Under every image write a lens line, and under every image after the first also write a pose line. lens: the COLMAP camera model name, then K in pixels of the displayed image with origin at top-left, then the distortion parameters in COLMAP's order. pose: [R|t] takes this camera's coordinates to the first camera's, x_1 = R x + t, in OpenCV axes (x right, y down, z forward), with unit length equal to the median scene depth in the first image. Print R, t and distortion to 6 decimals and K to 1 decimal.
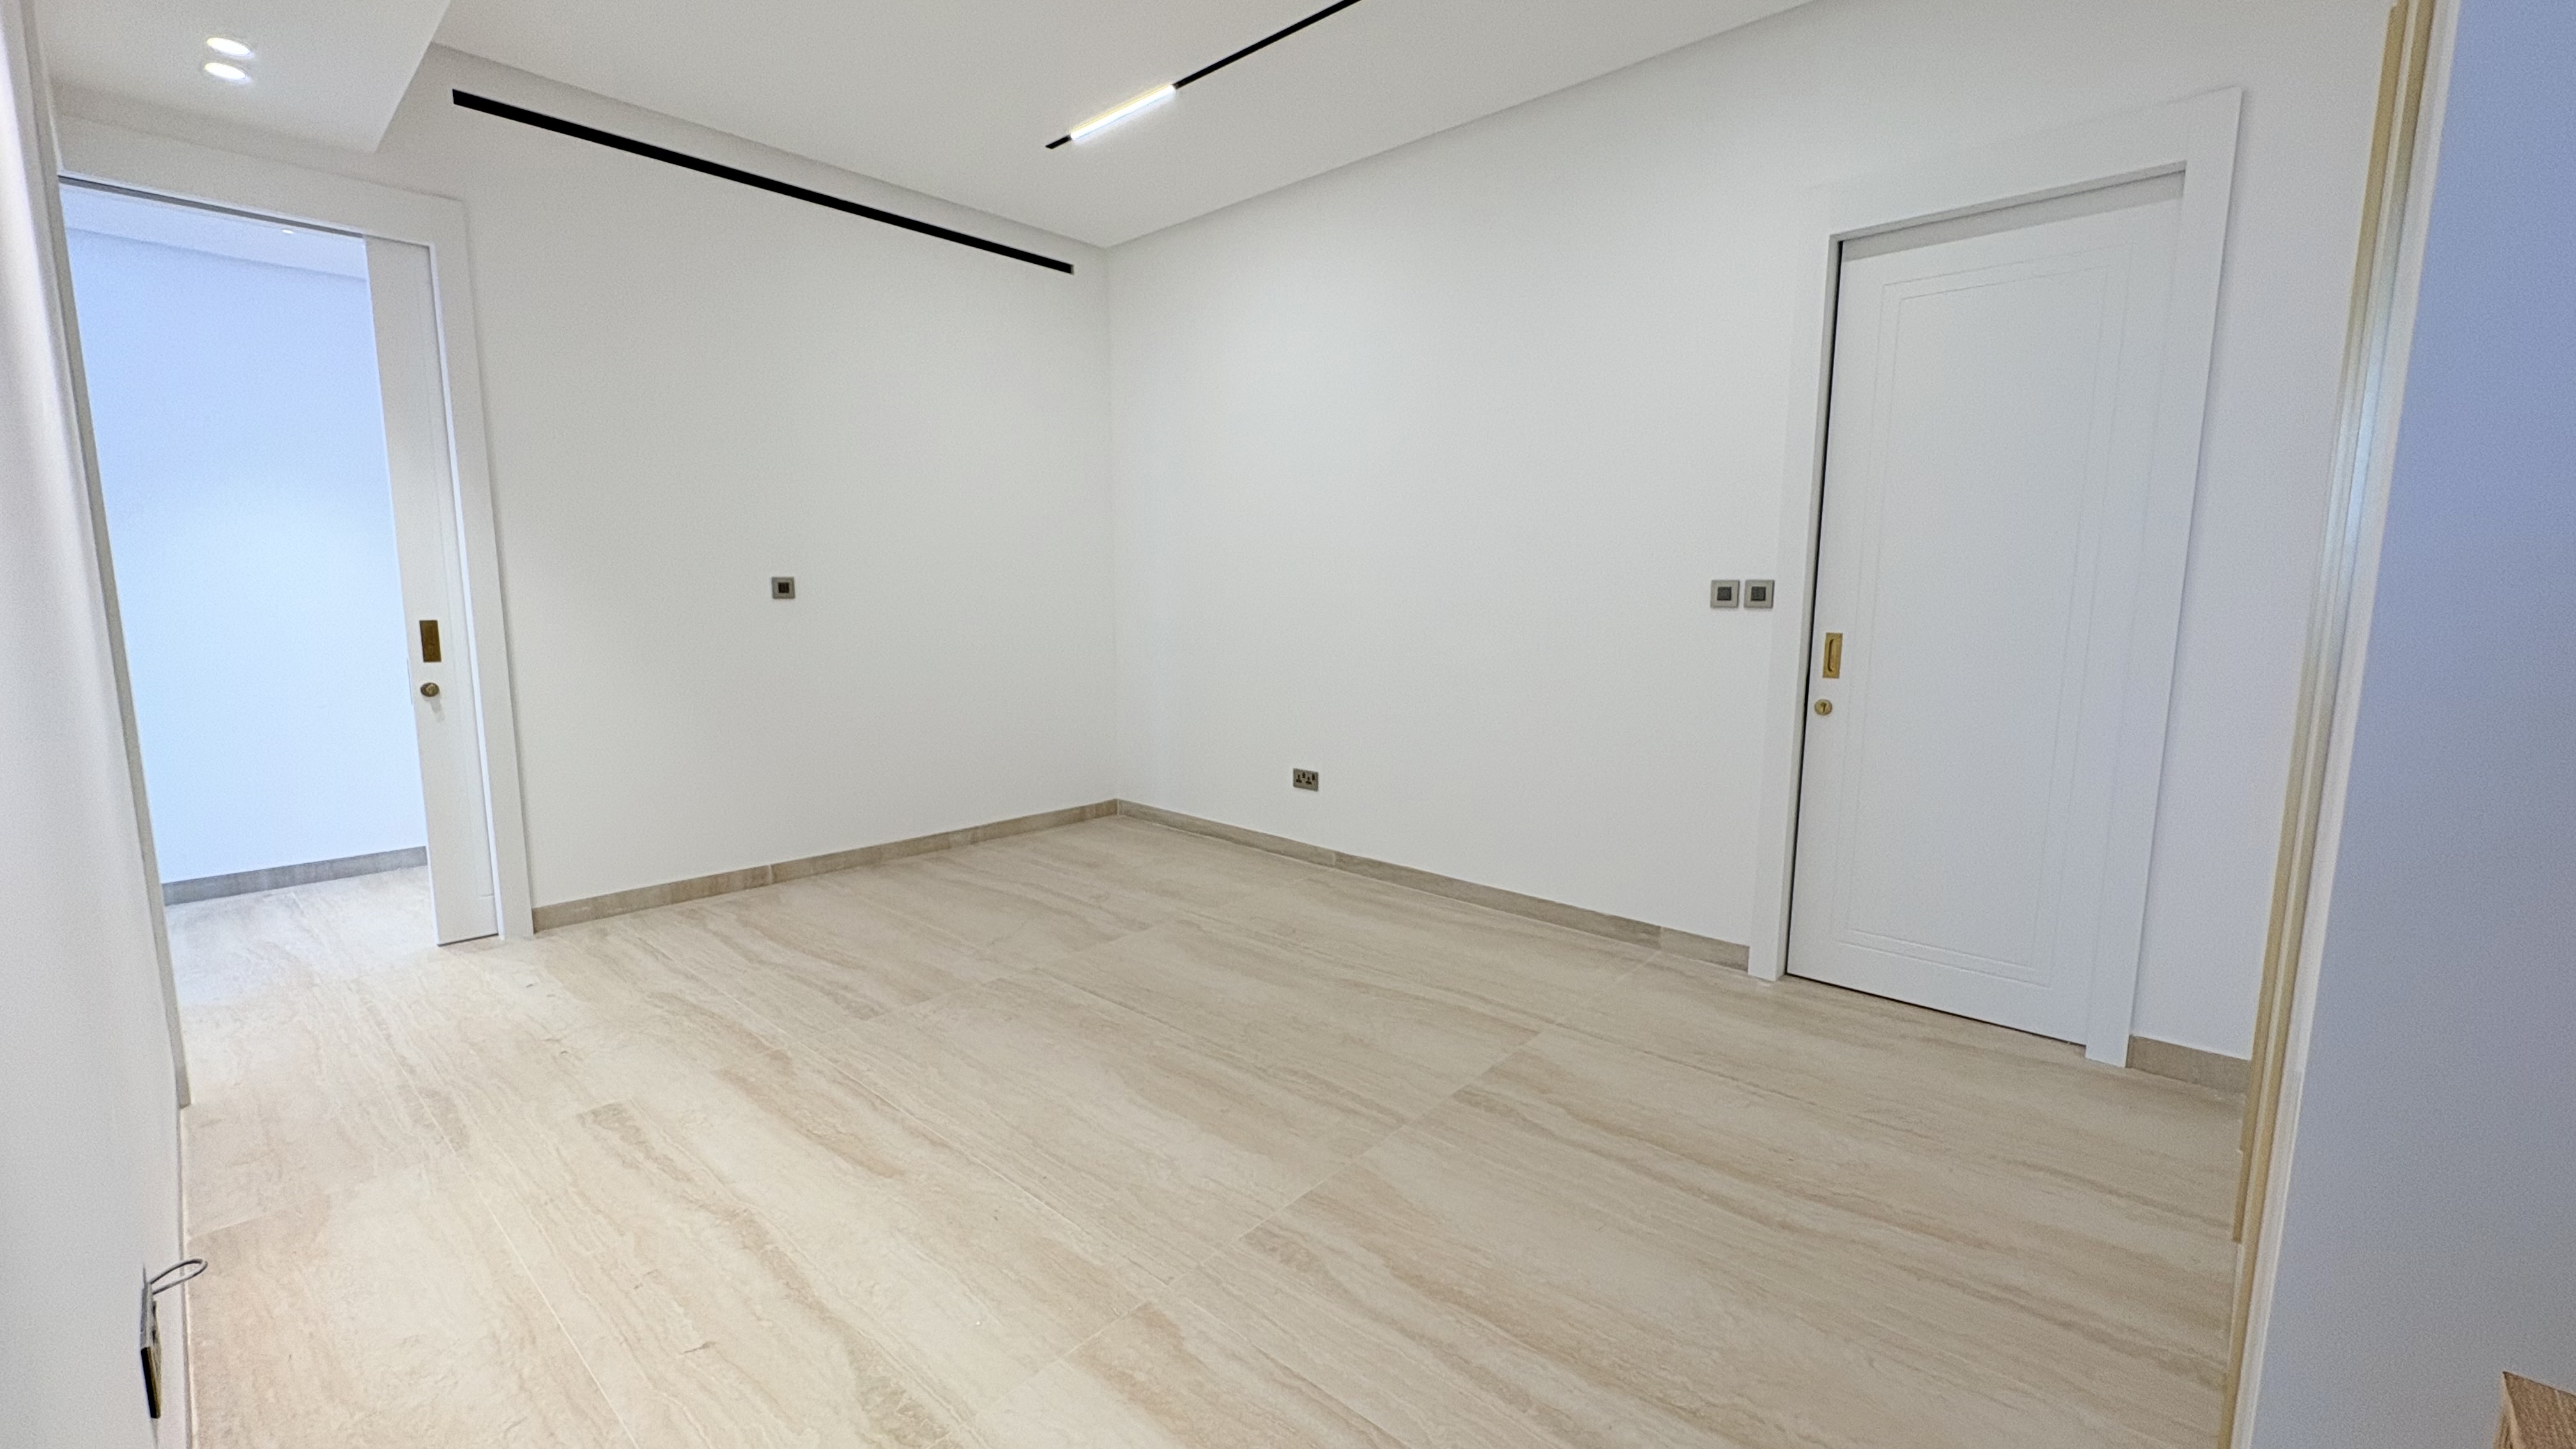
lens RADIAL K [[1002.9, 0, 1286.9], [0, 1002.9, 721.7], [0, 0, 1]] dist [-0.000675, -0.000462]
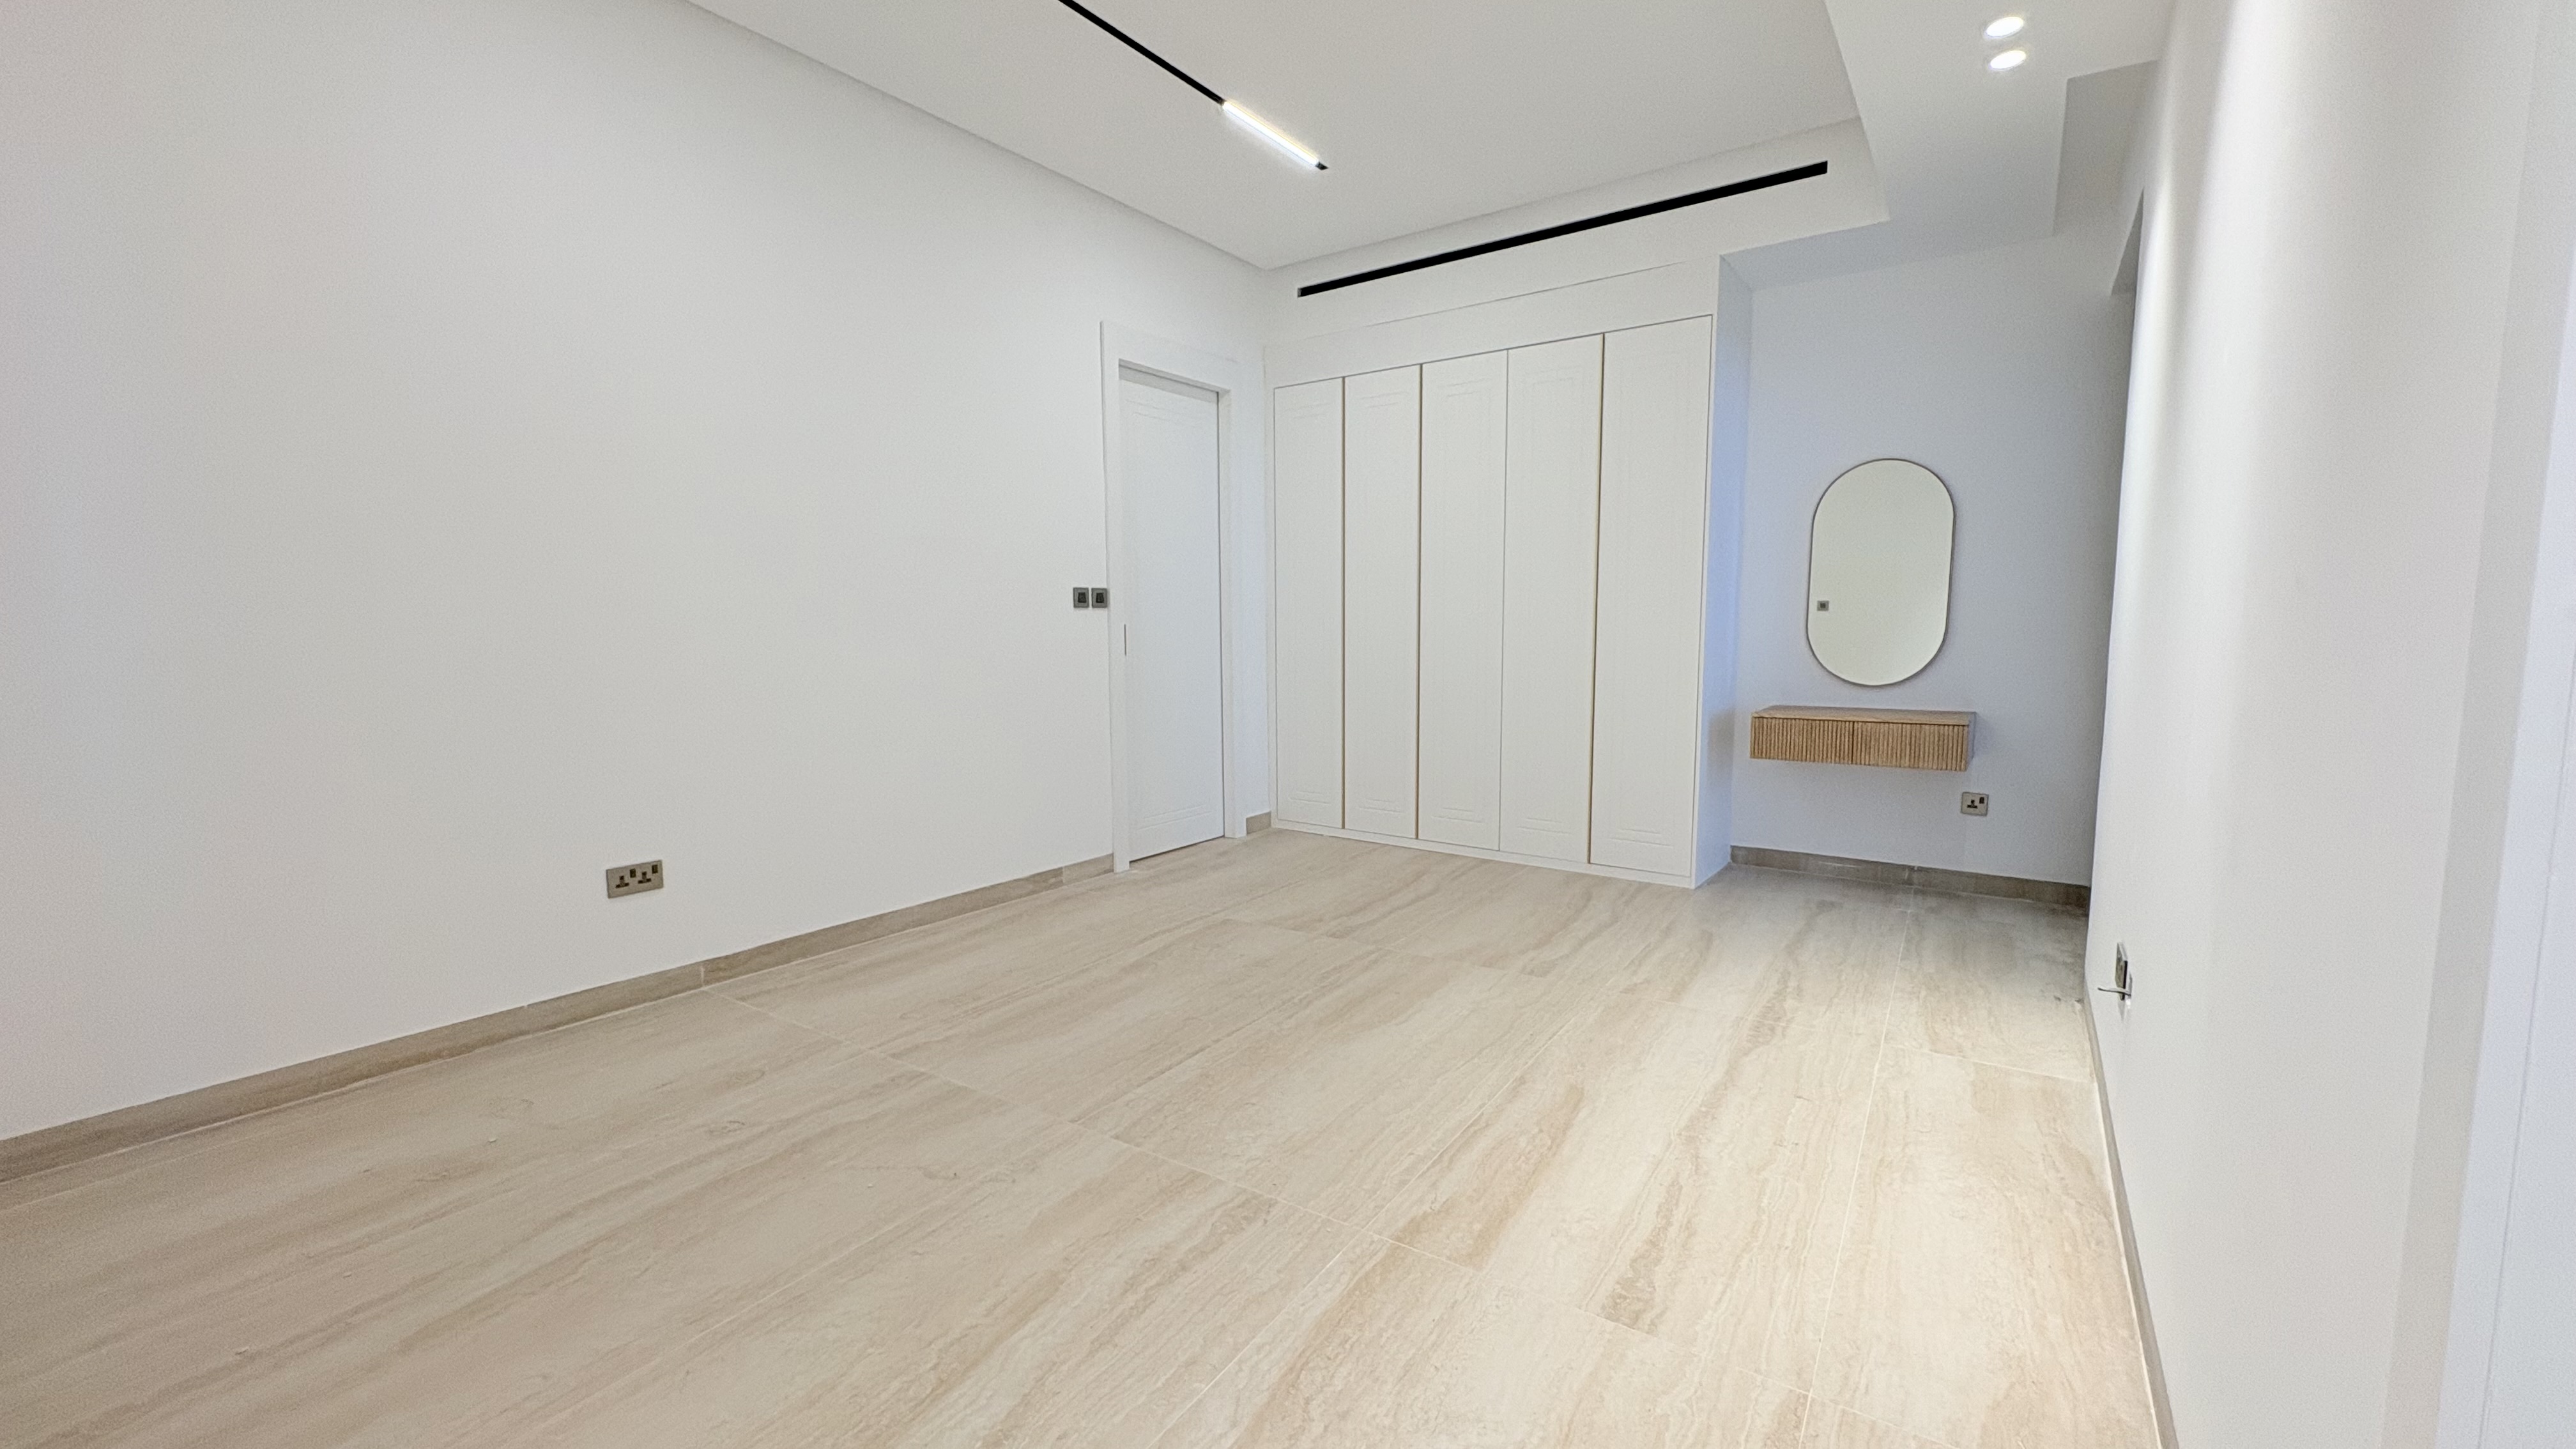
lens RADIAL K [[1002.9, 0, 1284.2], [0, 1002.9, 721.9], [0, 0, 1]] dist [-0.000675, -0.000462]
pose [[-0.107949, -0.106187, 0.988469, -1.152572], [0.135779, 0.983388, 0.120469, -0.110884], [-0.984841, 0.147218, -0.091738, 1.100932]]
